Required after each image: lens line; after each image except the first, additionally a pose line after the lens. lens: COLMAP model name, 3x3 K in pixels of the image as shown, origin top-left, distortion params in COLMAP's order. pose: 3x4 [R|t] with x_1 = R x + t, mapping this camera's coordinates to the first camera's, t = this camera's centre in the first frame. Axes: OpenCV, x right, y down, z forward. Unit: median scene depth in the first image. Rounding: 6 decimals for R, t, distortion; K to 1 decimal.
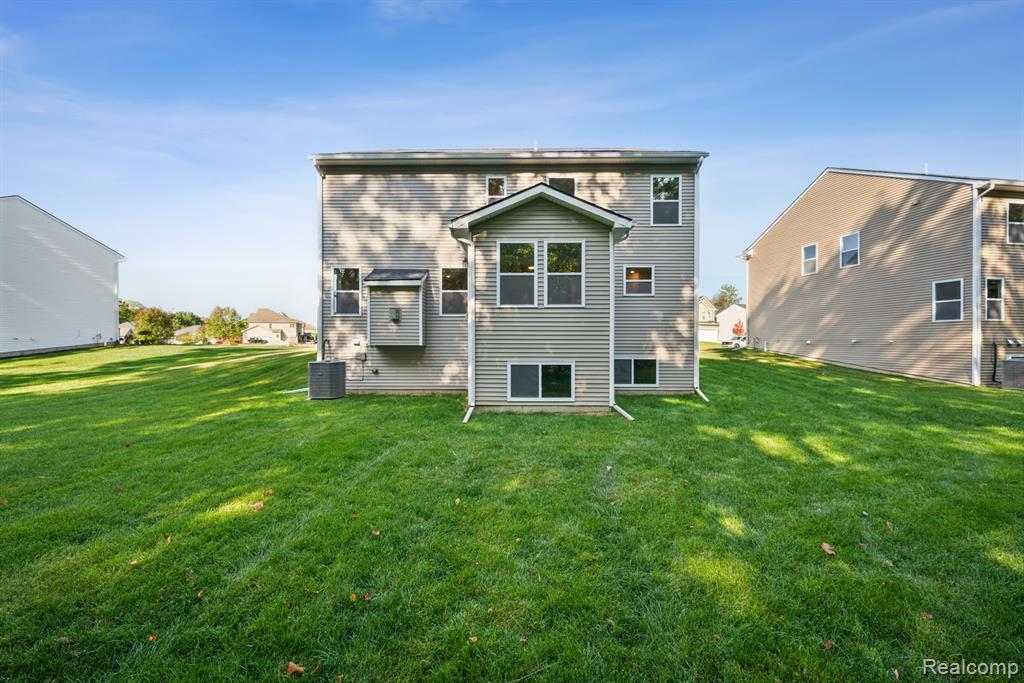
lens RADIAL K [[403.3, 0, 515.6], [0, 403.3, 340.0], [0, 0, 1]] dist [0.002854, 0.000797]
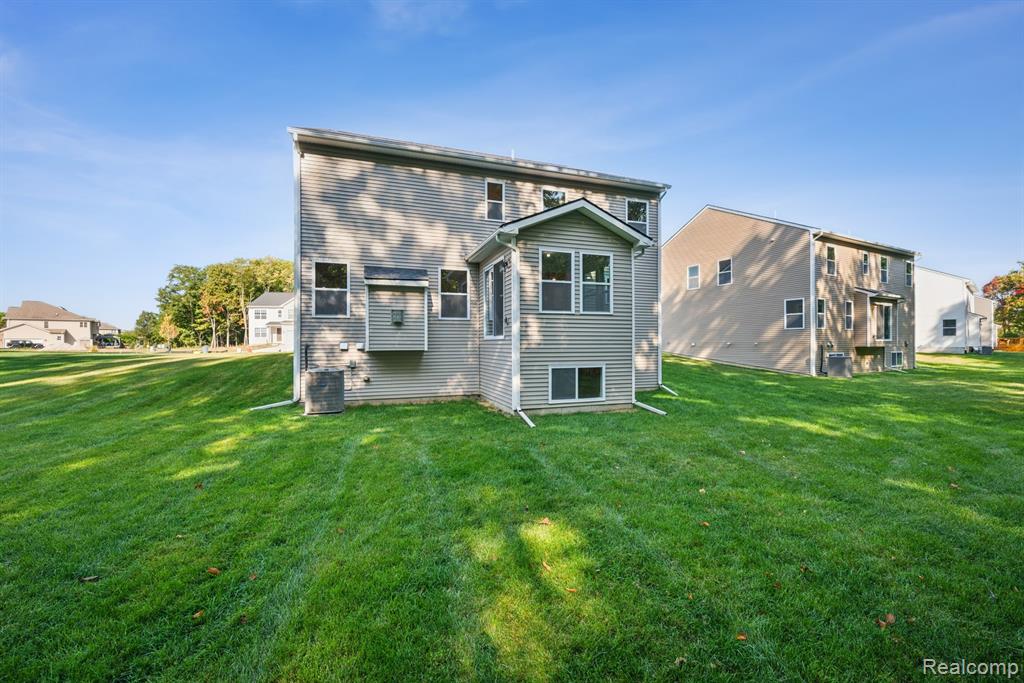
lens RADIAL K [[403.3, 0, 517.0], [0, 403.3, 342.2], [0, 0, 1]] dist [0.002854, 0.000797]
pose [[0.942111, -0.002366, 0.335292, -0.352680], [0.002414, 0.999997, 0.000273, -0.005703], [-0.335292, 0.000552, 0.942114, 0.039700]]
